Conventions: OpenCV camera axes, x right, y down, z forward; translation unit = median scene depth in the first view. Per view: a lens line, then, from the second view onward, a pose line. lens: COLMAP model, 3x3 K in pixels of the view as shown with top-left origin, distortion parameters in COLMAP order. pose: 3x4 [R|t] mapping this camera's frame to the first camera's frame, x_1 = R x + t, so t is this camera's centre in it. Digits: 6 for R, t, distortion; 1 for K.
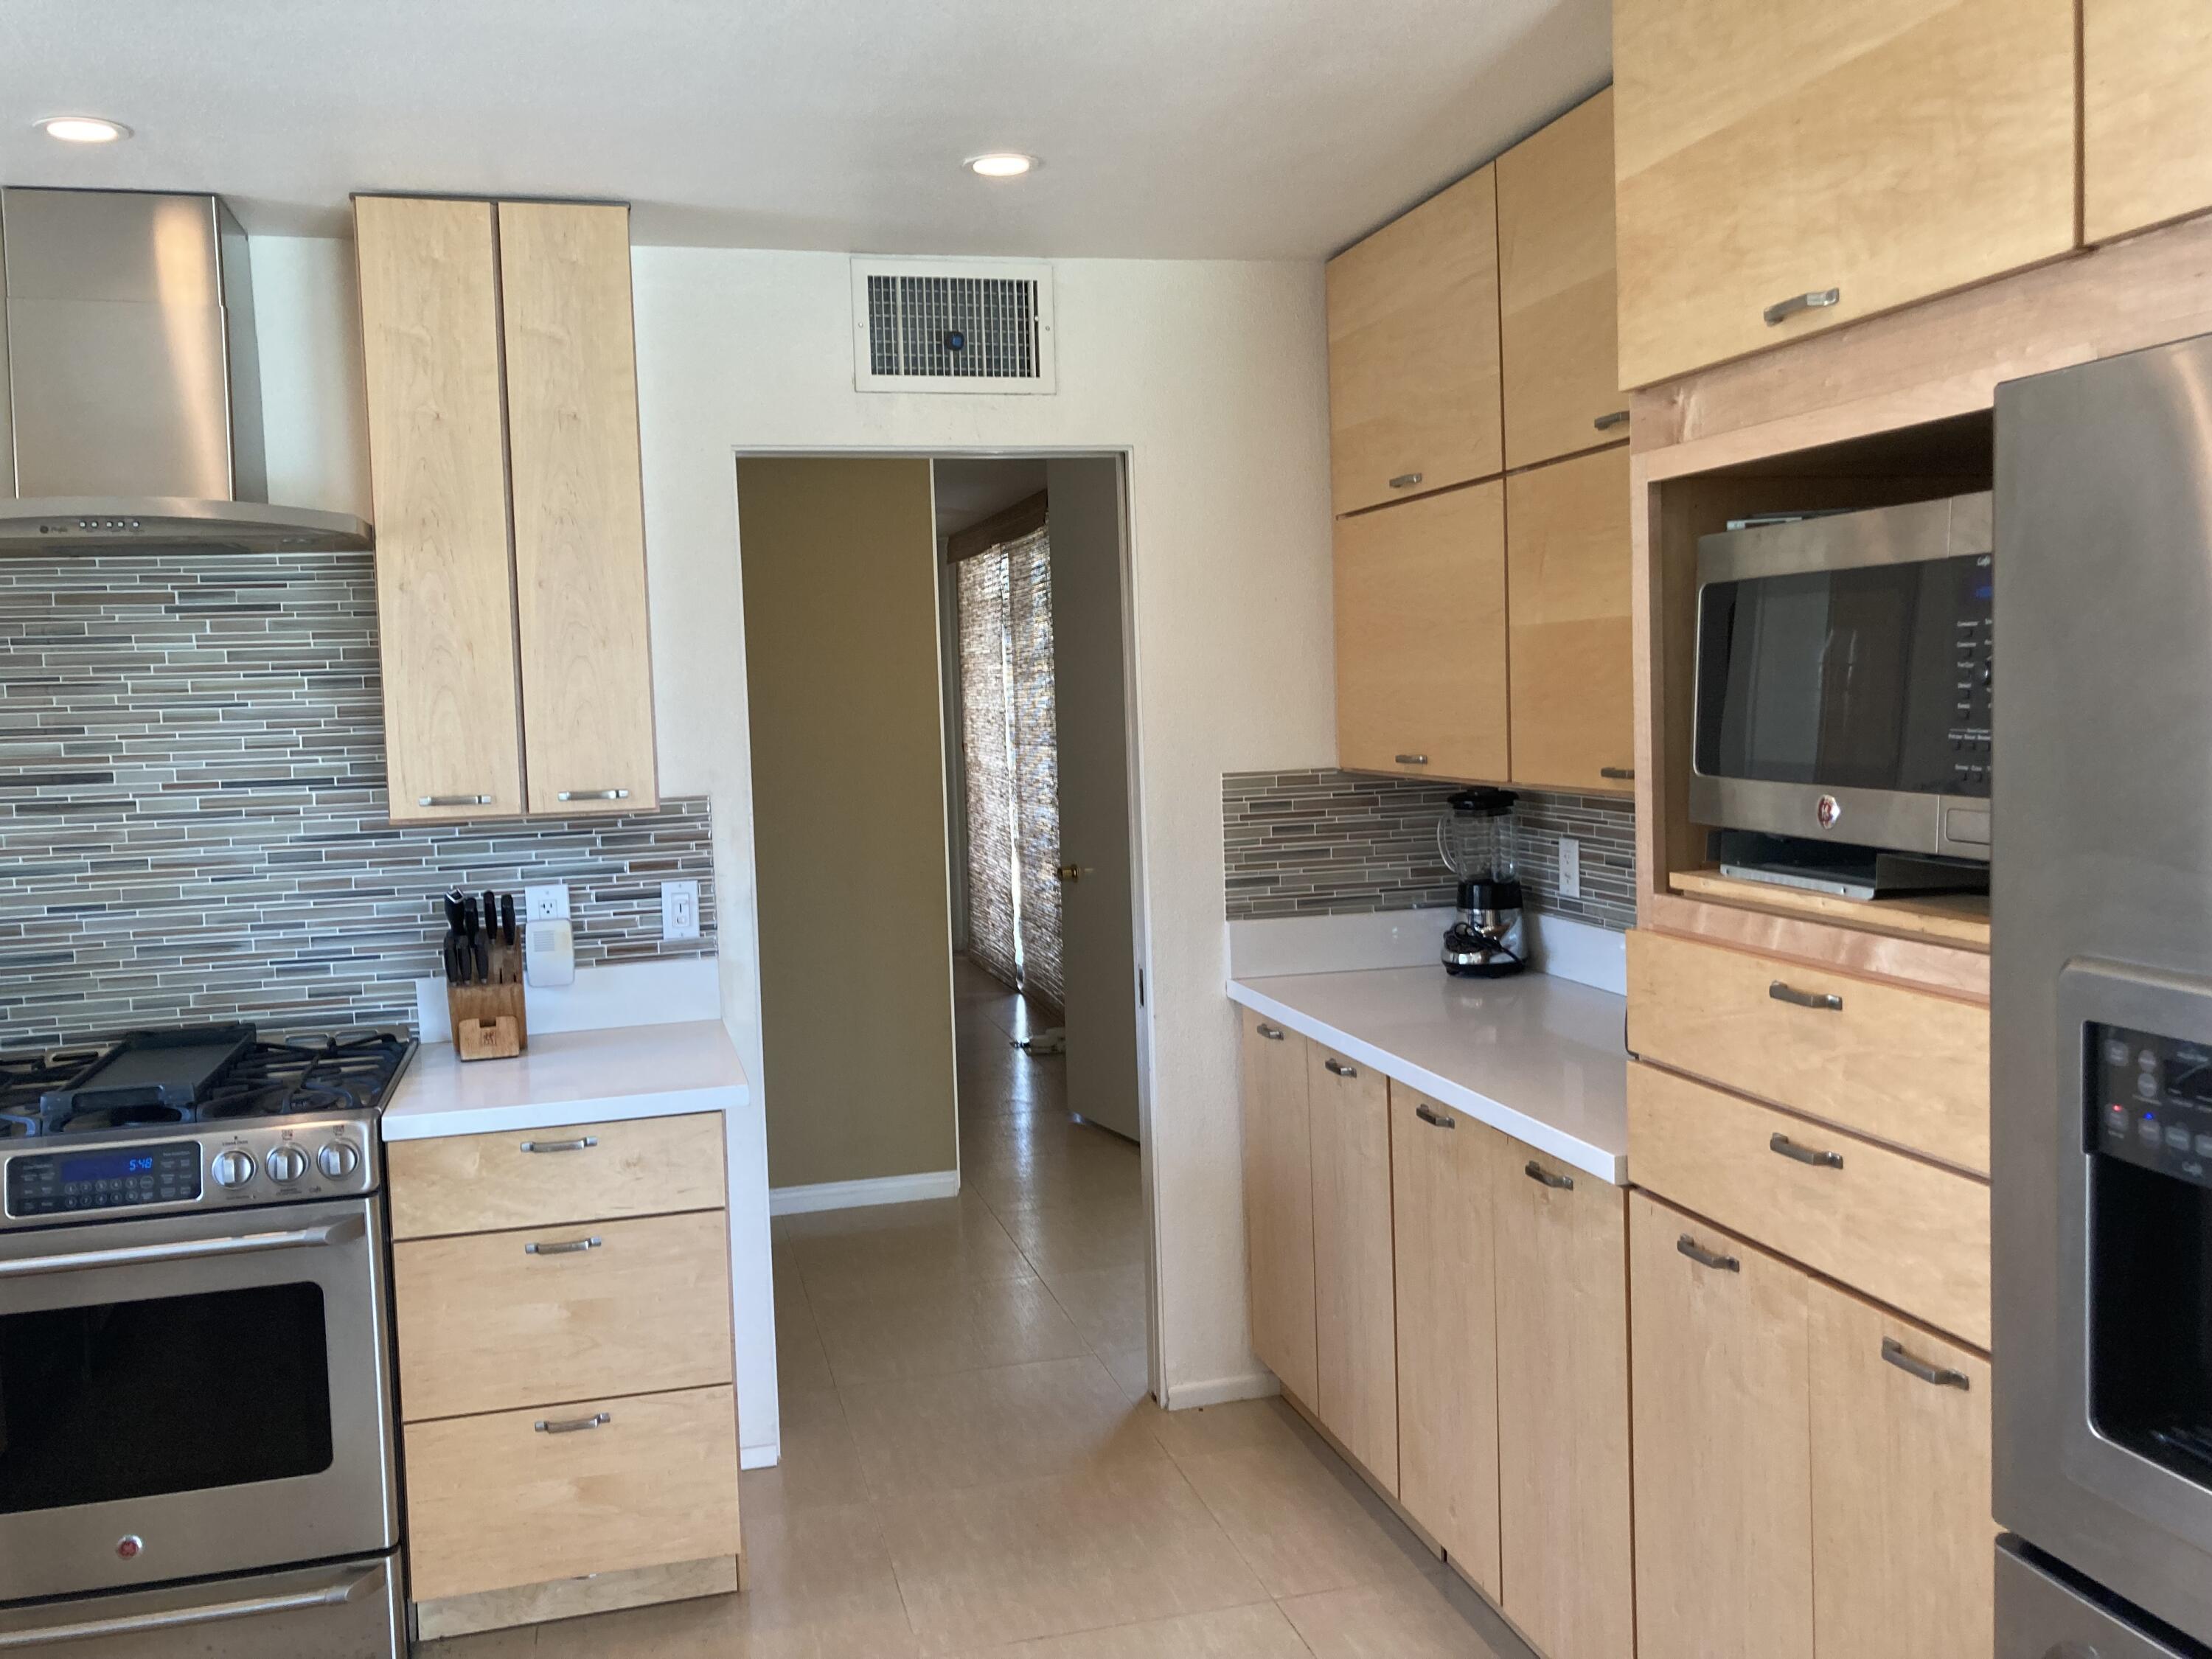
lens RADIAL K [[1845.9, 0, 1080.0], [0, 1845.9, 800.9], [0, 0, 1]] dist [0.051261, -0.059139]
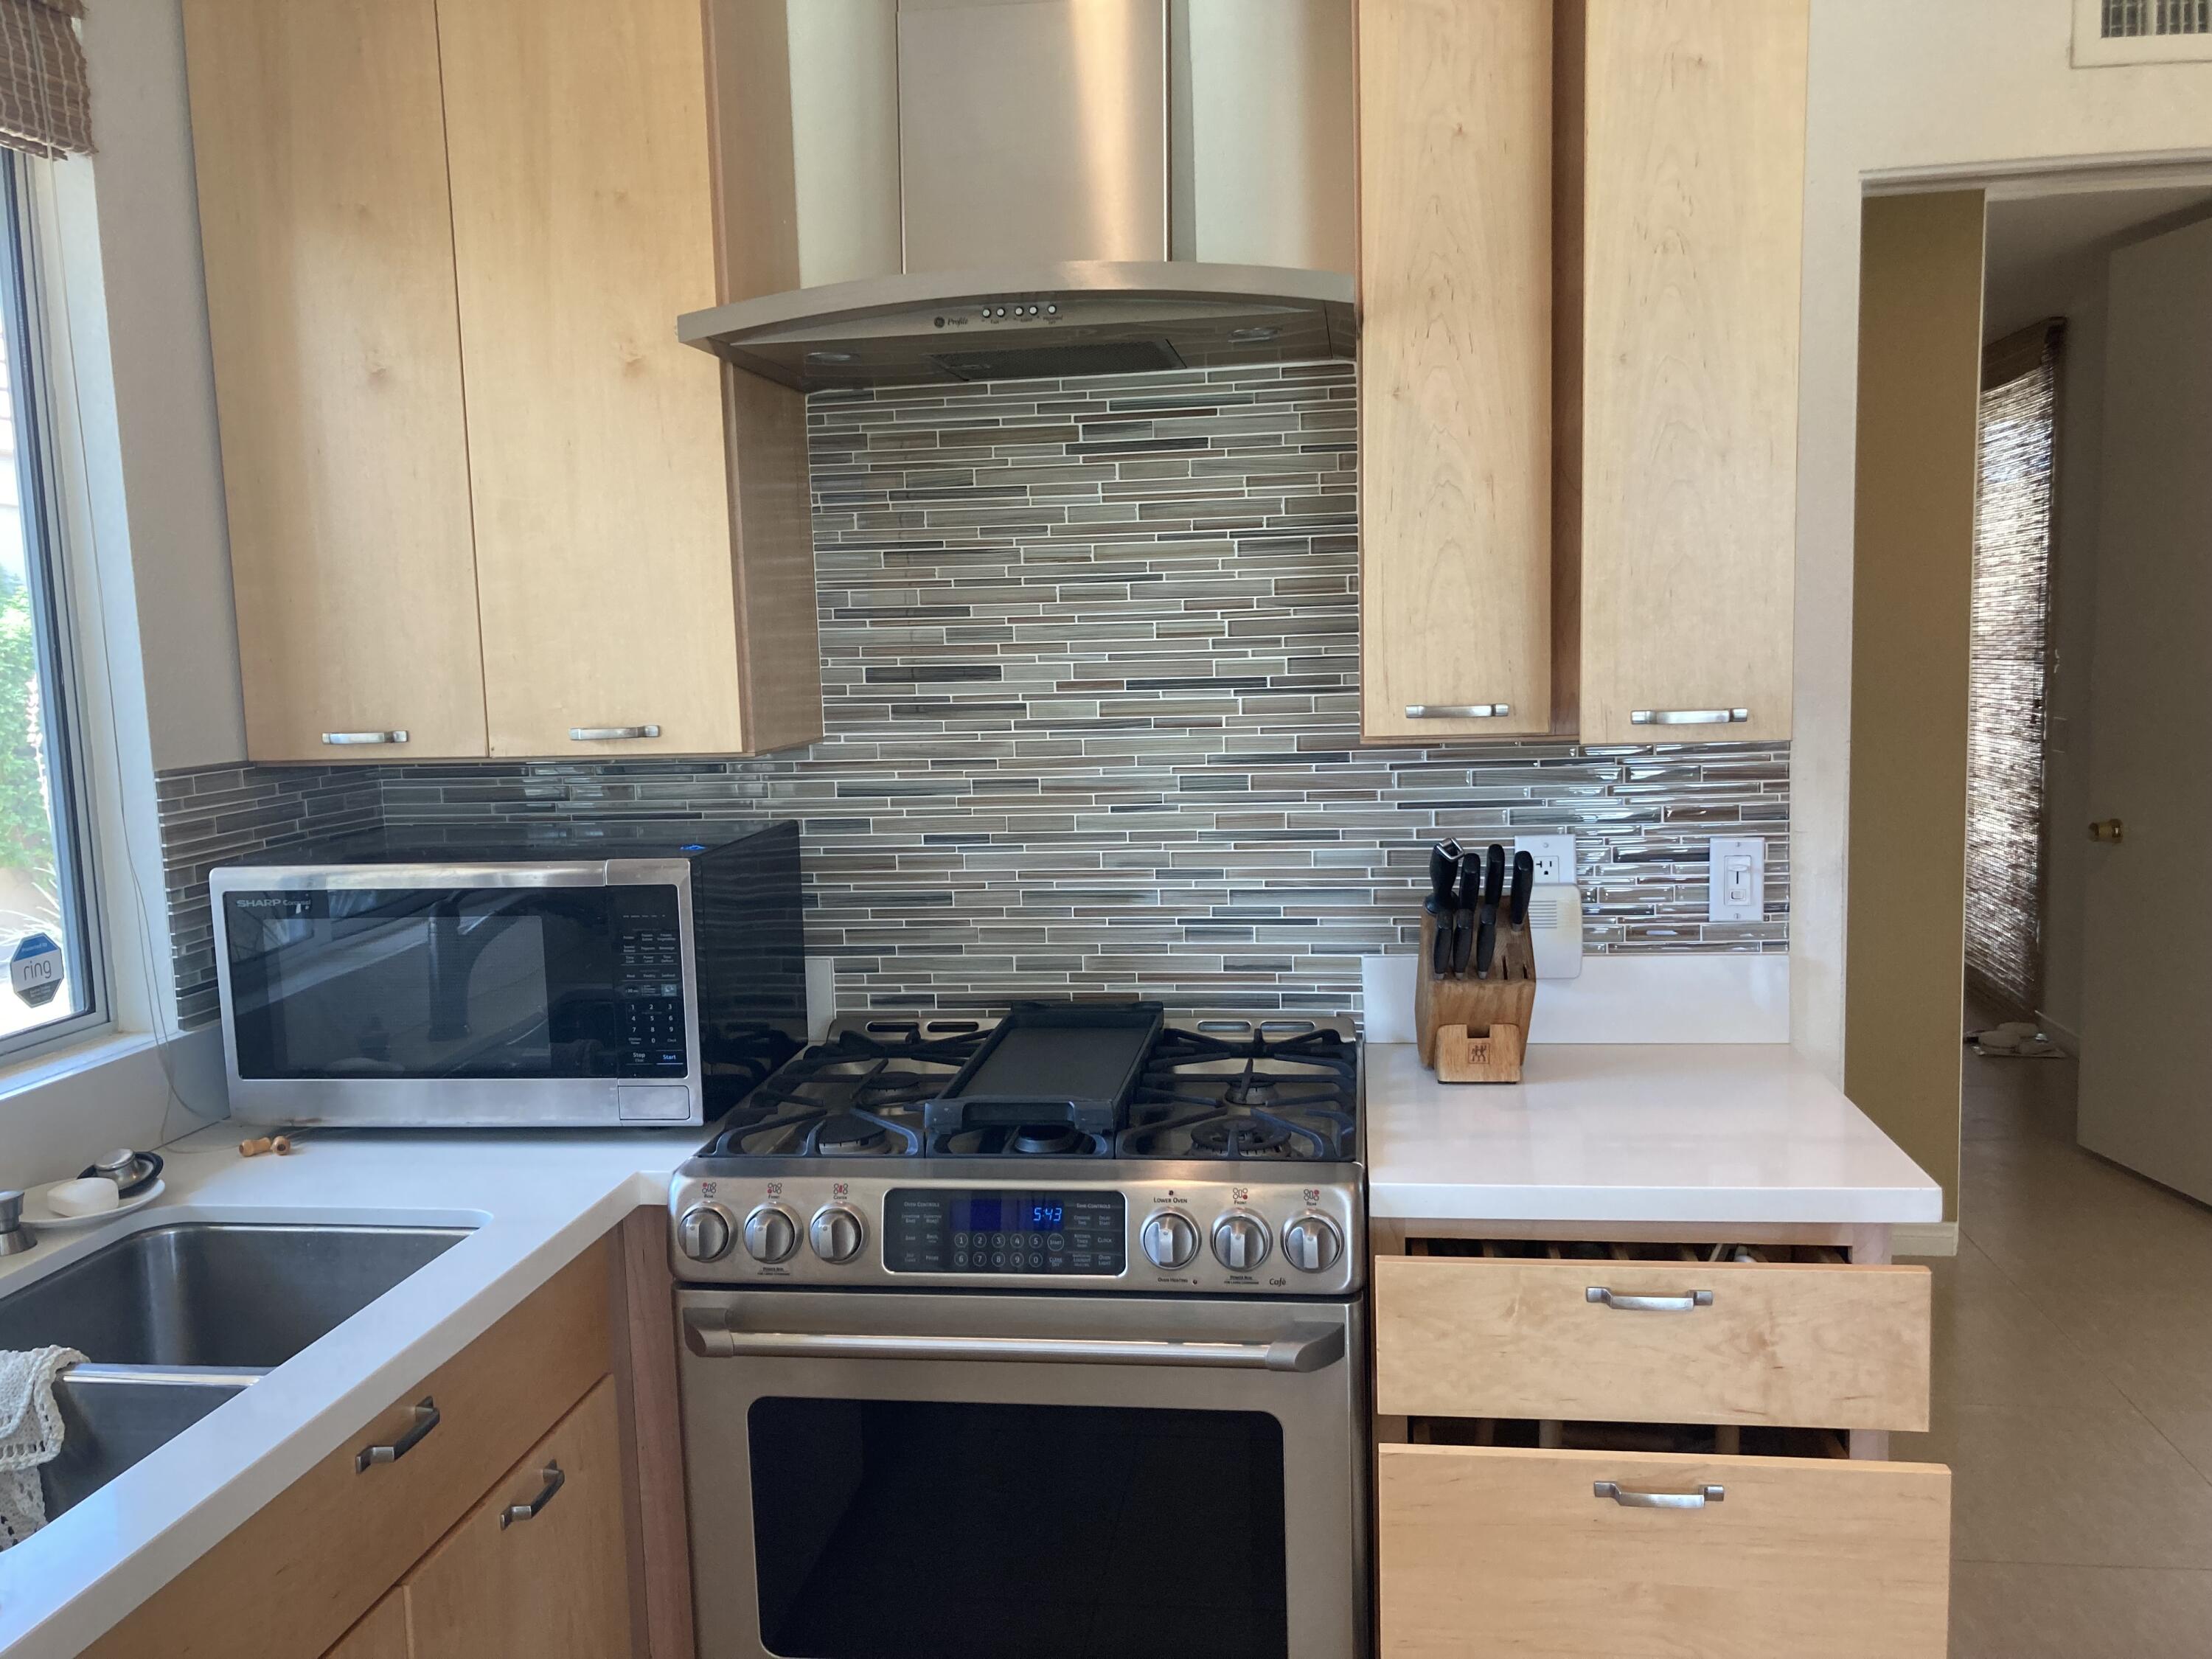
lens RADIAL K [[1845.9, 0, 1107.4], [0, 1845.9, 834.6], [0, 0, 1]] dist [0.051261, -0.059139]
pose [[0.926642, 0.046179, -0.373099, -0.188842], [-0.022598, 0.997475, 0.067334, 0.001959], [0.375266, -0.053964, 0.925345, 0.303549]]
